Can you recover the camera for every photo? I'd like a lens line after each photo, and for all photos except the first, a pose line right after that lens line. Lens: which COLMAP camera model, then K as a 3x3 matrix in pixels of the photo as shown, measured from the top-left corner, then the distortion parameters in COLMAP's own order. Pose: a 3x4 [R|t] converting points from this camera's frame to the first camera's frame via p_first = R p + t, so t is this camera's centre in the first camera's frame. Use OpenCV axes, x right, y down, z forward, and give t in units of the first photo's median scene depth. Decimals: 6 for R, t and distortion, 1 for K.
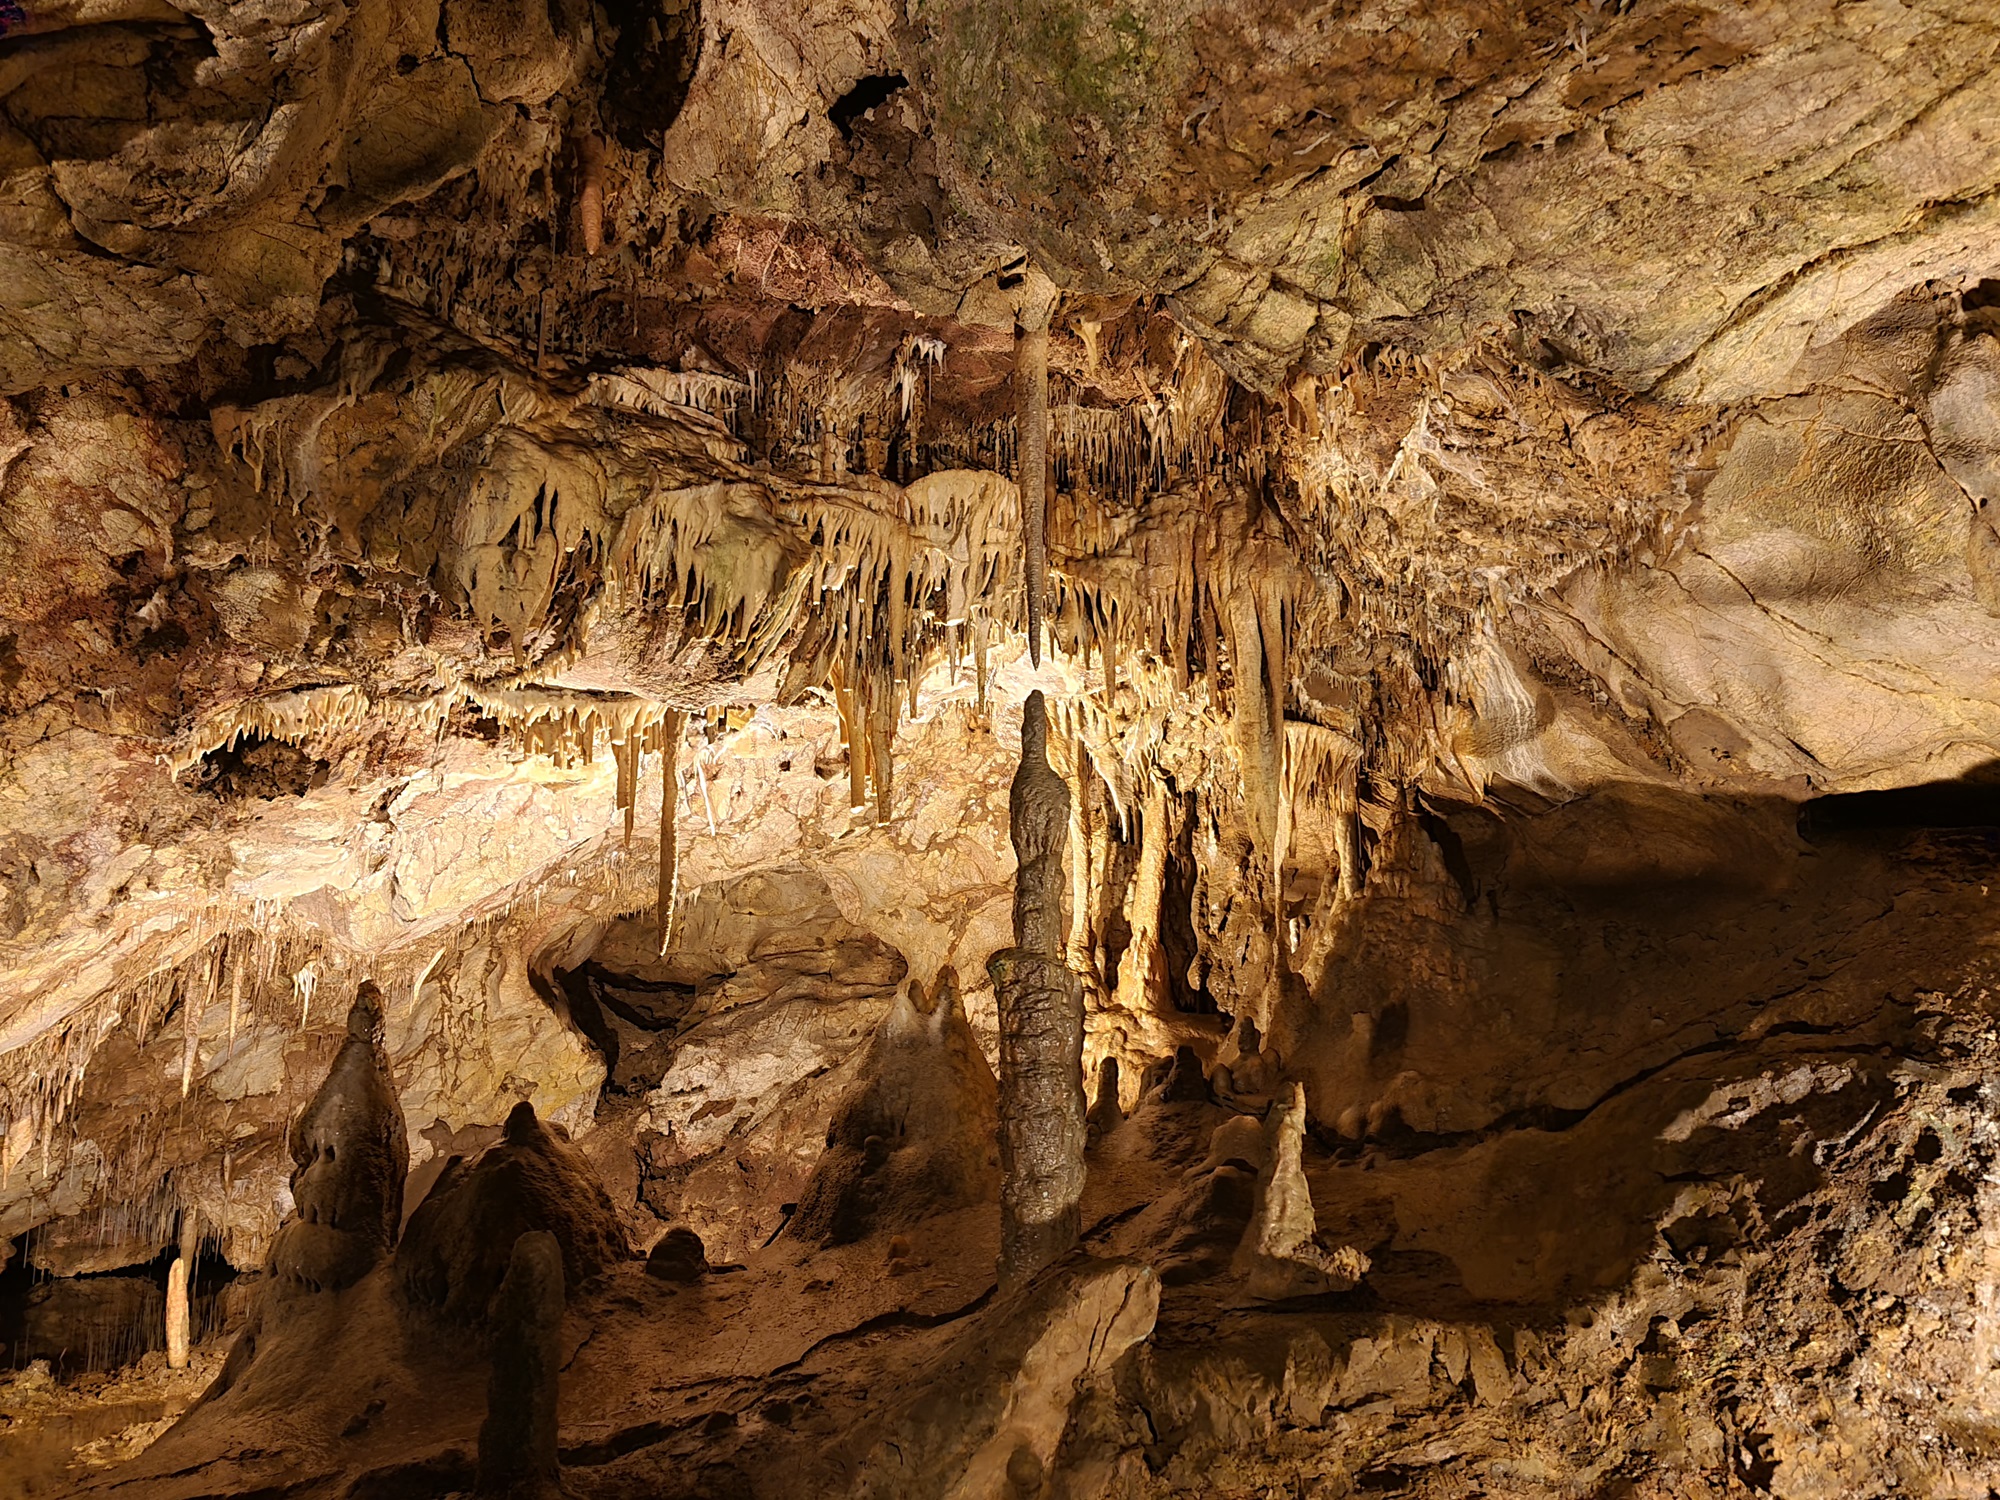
lens RADIAL K [[1520.0, 0, 1000.0], [0, 1520.0, 712.3], [0, 0, 1]] dist [0.198831, -0.213015]
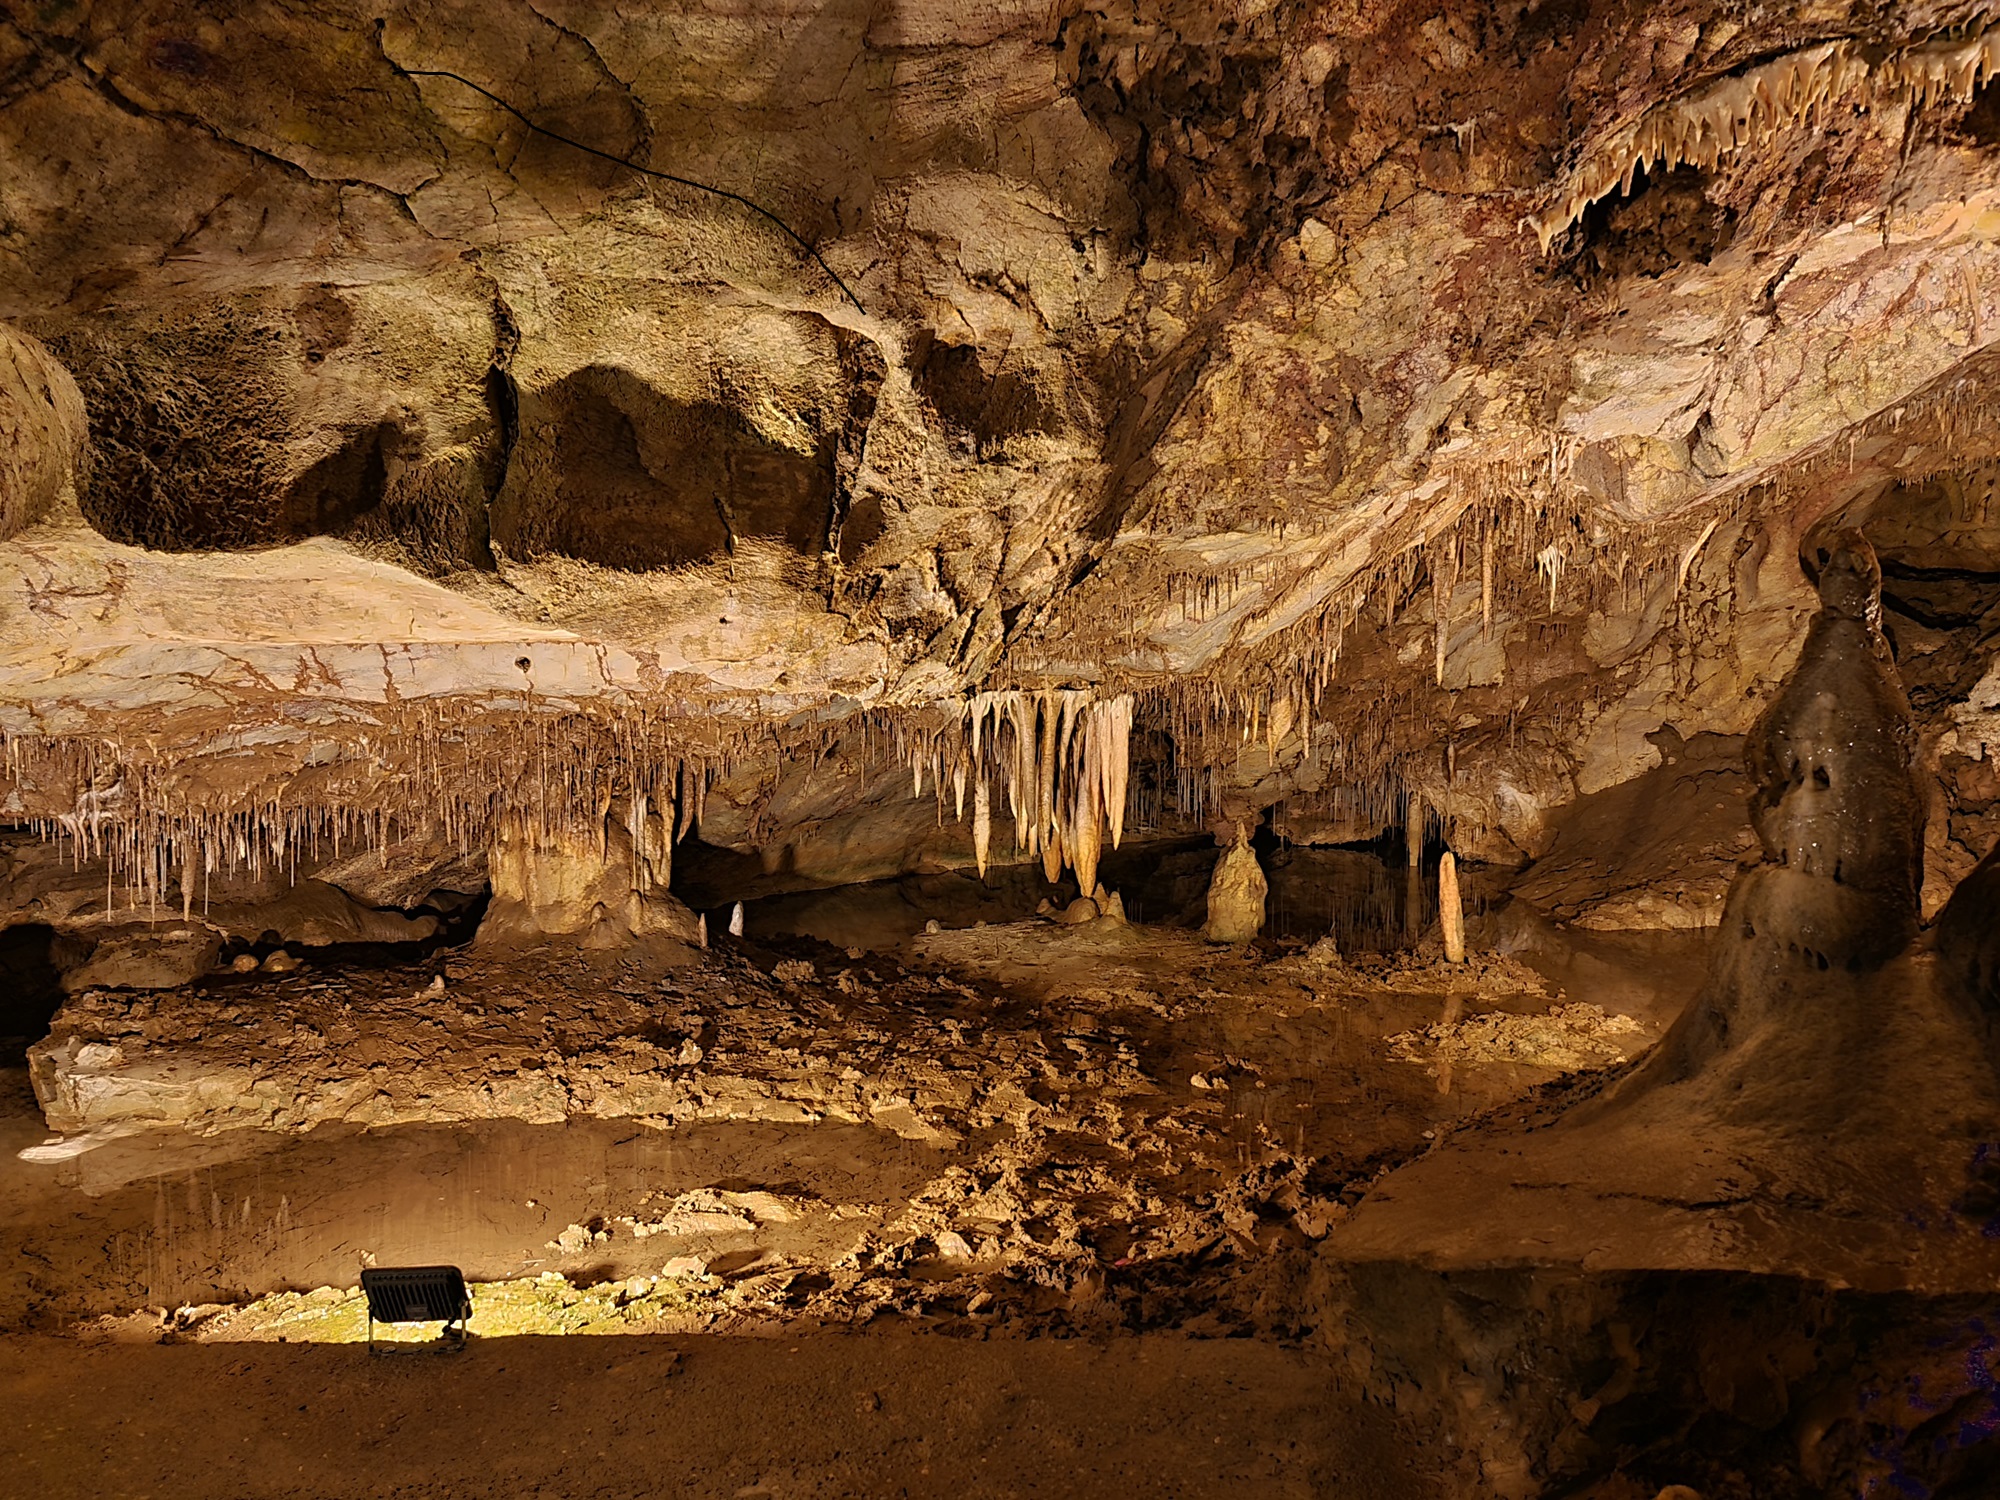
lens RADIAL K [[1520.0, 0, 1000.0], [0, 1520.0, 712.3], [0, 0, 1]] dist [0.198831, -0.213015]
pose [[0.790505, 0.045063, -0.610796, -0.249273], [0.108548, 0.971193, 0.212137, 0.061109], [0.602760, -0.233996, 0.762841, 0.239270]]
